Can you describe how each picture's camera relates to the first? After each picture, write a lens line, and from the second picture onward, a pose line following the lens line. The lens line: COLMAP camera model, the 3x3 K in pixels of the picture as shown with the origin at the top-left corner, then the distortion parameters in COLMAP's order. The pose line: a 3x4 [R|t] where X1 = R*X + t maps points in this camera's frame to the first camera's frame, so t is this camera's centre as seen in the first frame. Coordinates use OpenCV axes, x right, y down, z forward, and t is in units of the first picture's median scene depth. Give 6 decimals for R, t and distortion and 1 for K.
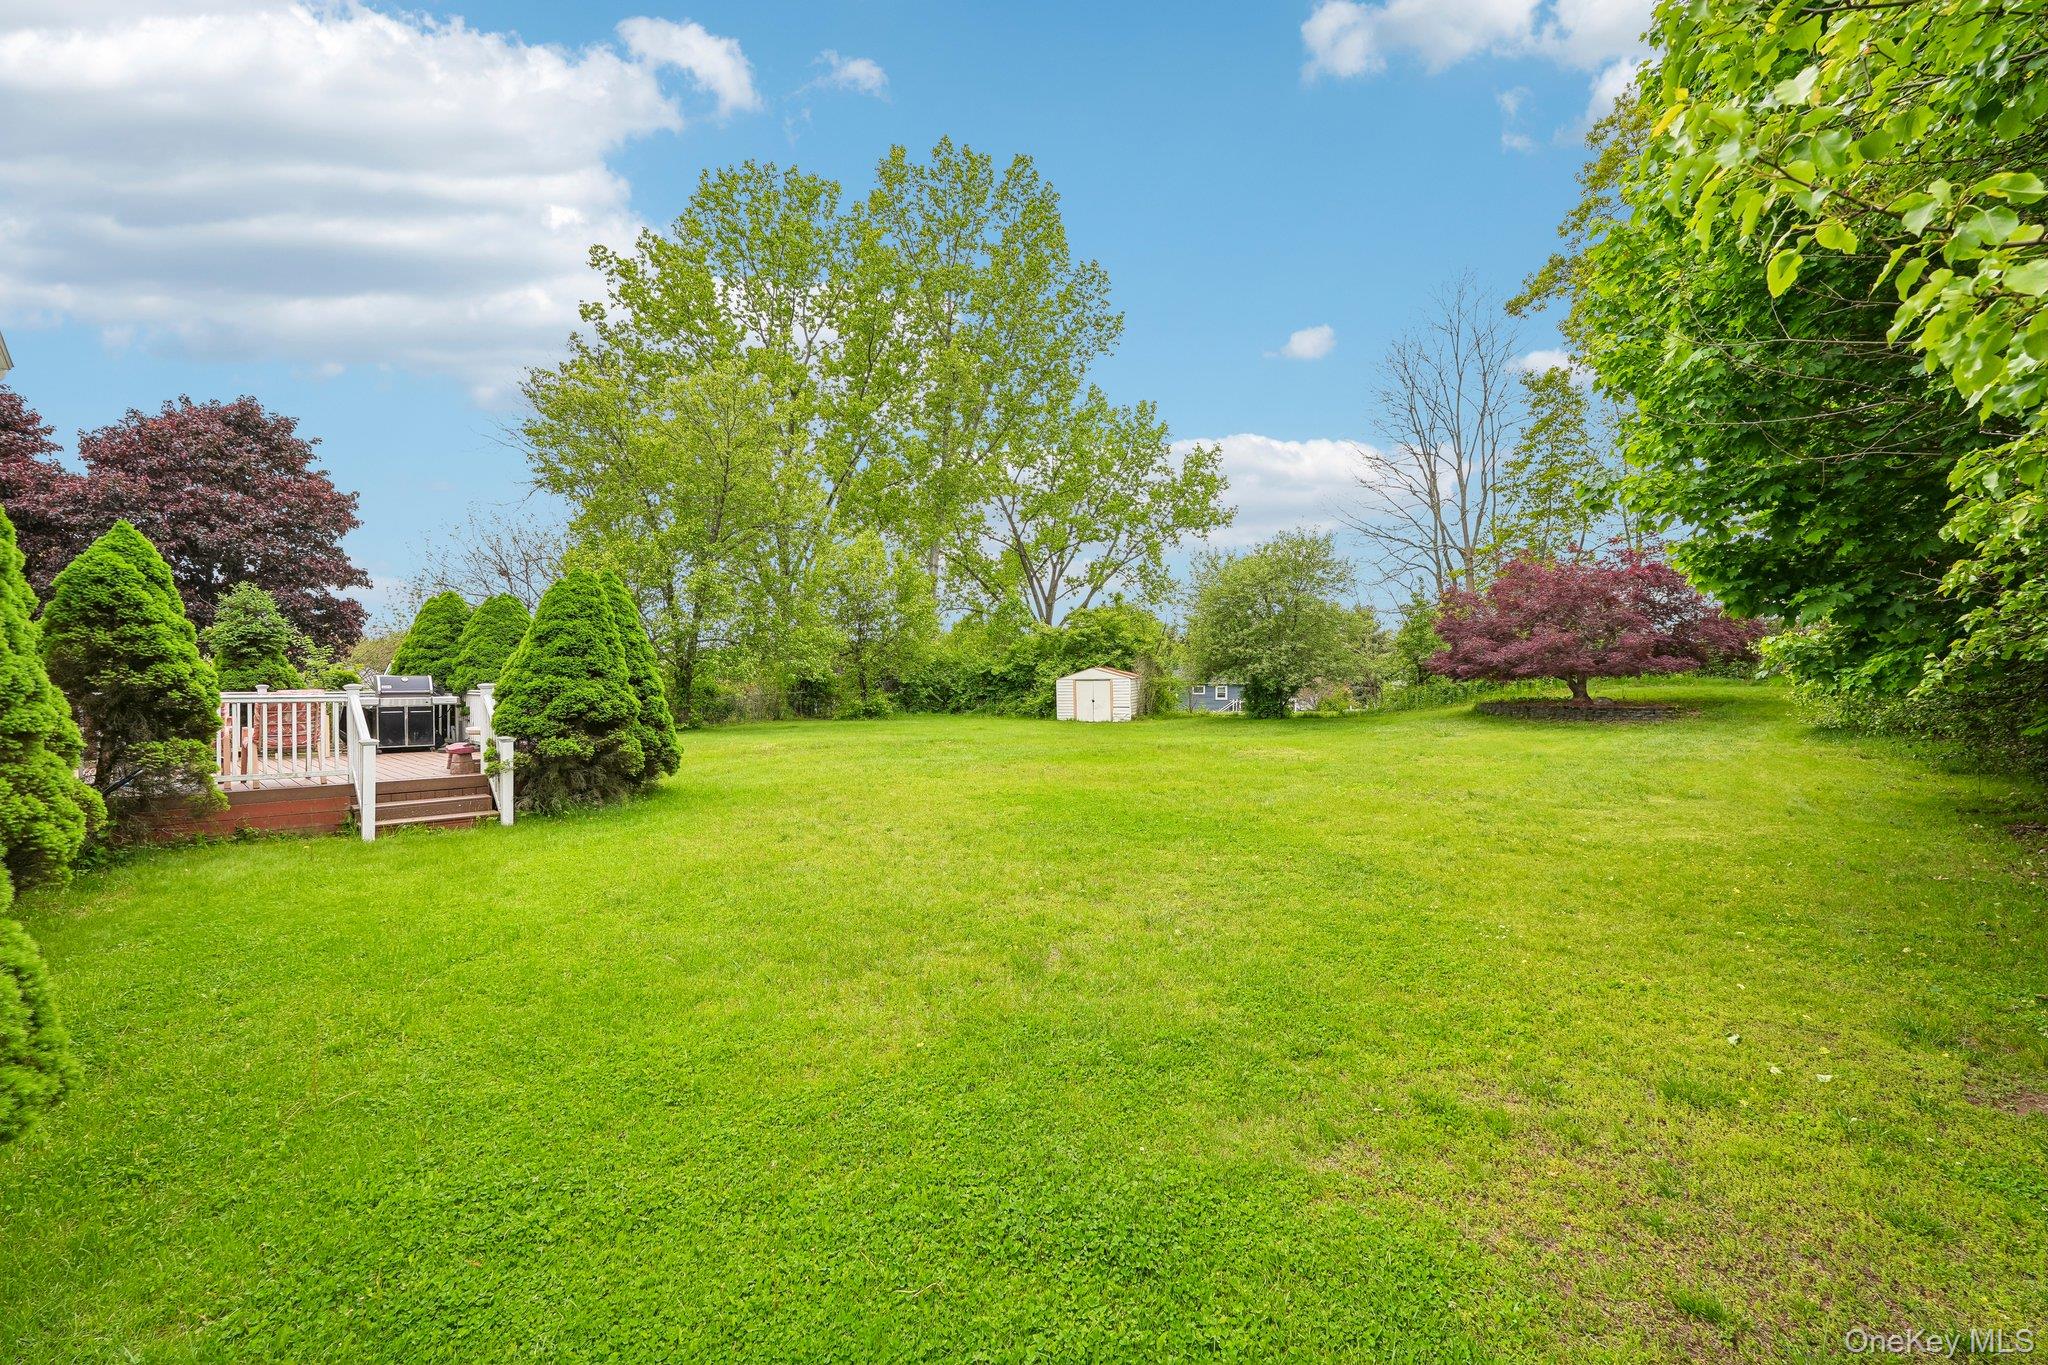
lens RADIAL K [[891.9, 0, 1019.1], [0, 891.9, 686.6], [0, 0, 1]] dist [-0.005561, -0.000435]
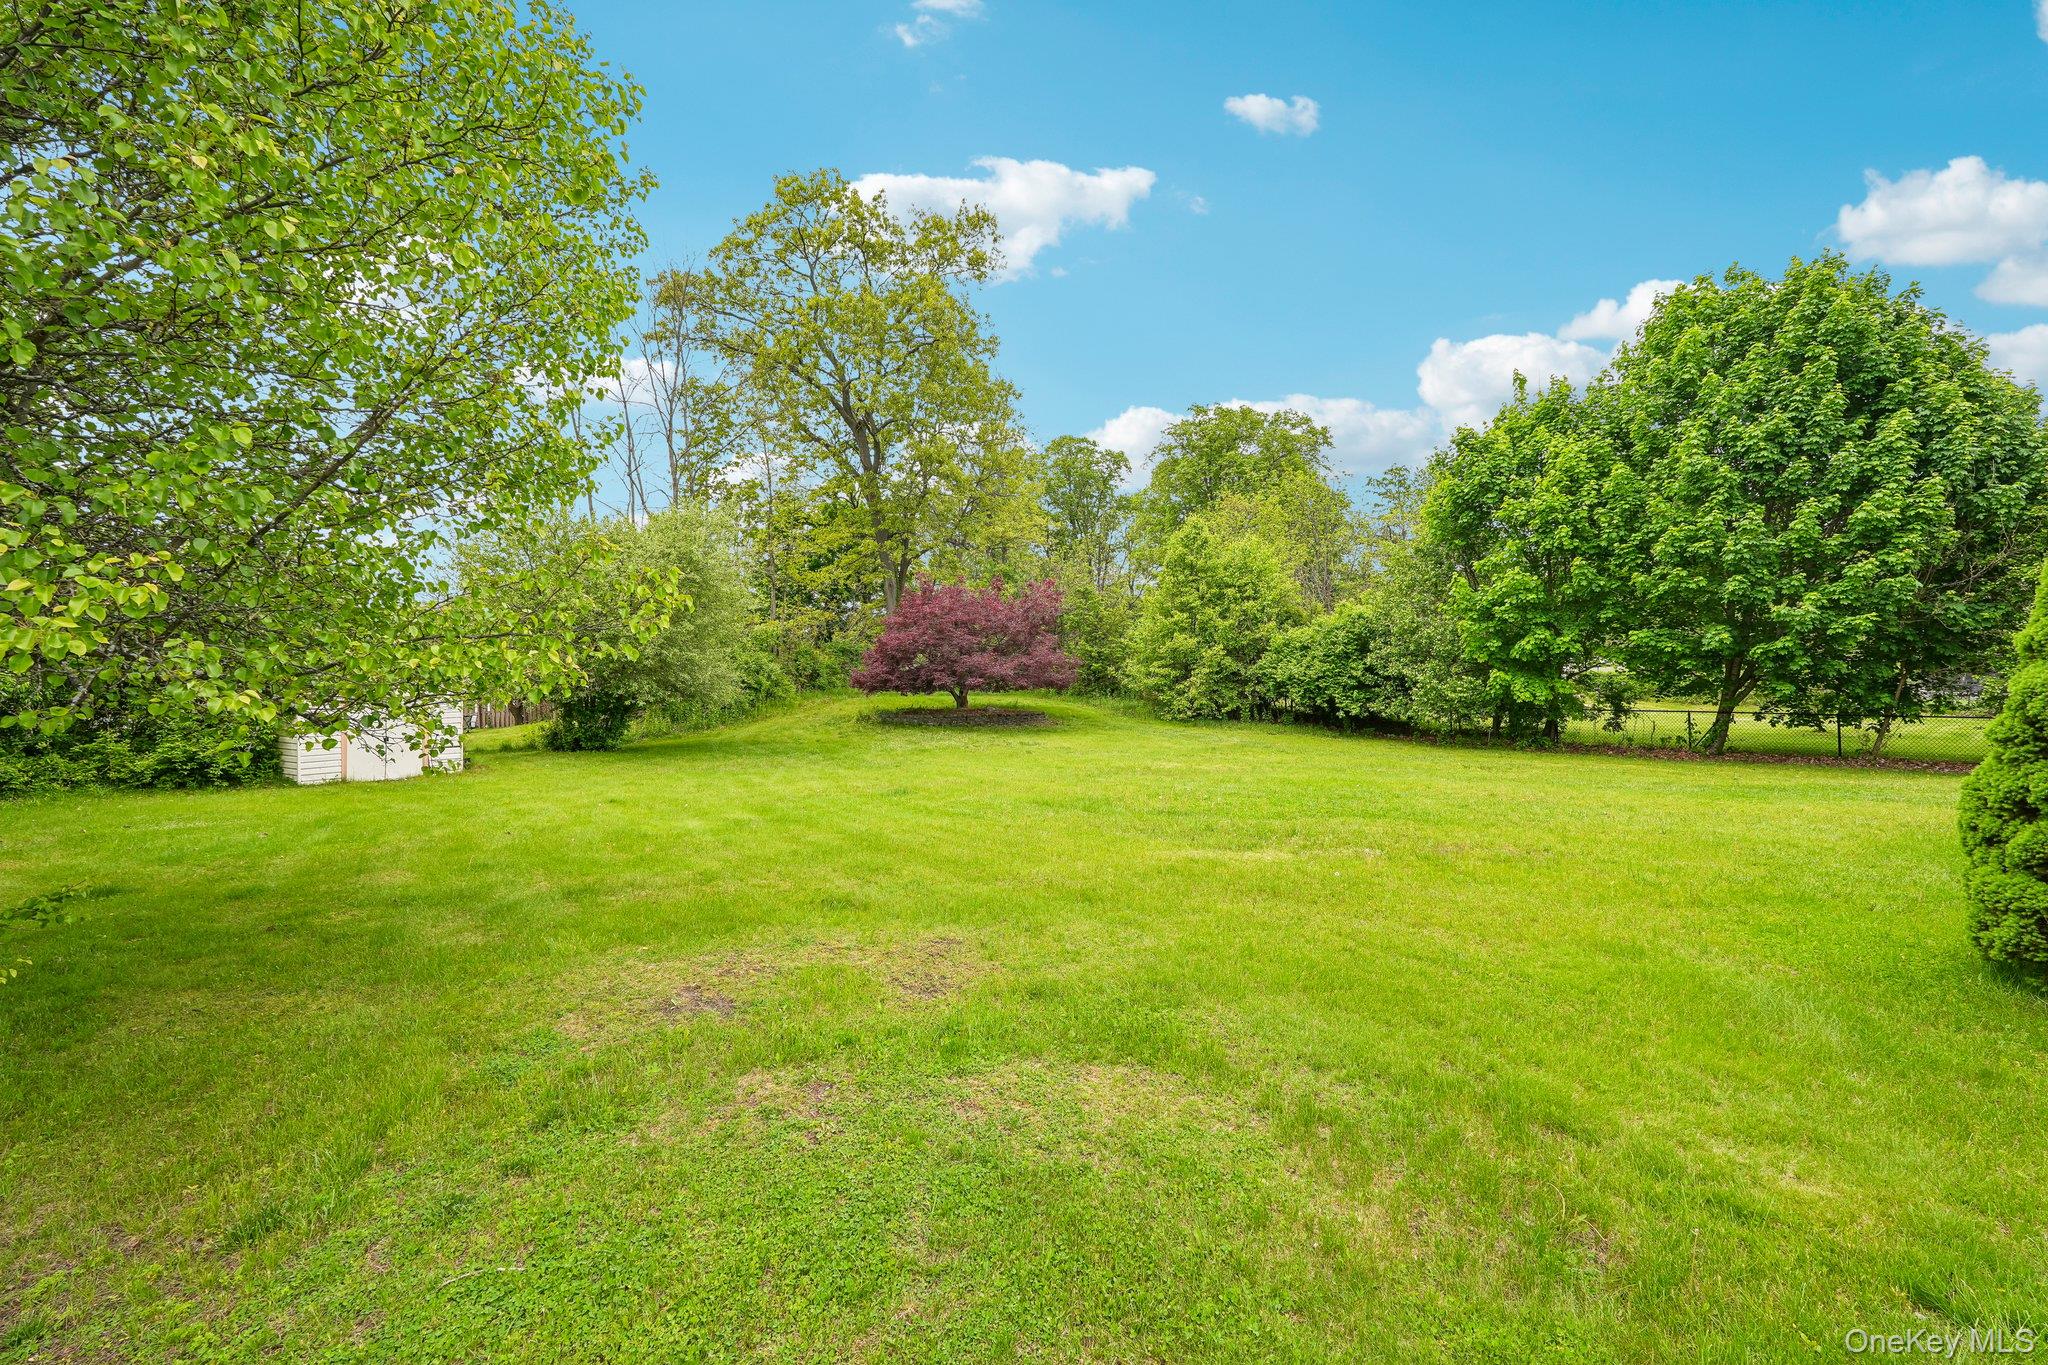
lens RADIAL K [[891.9, 0, 1026.9], [0, 891.9, 685.1], [0, 0, 1]] dist [-0.005561, -0.000435]
pose [[0.107305, 0.004674, 0.994215, -0.383672], [0.002808, 0.999984, -0.005004, -0.006687], [-0.994222, 0.003328, 0.107290, 0.547088]]
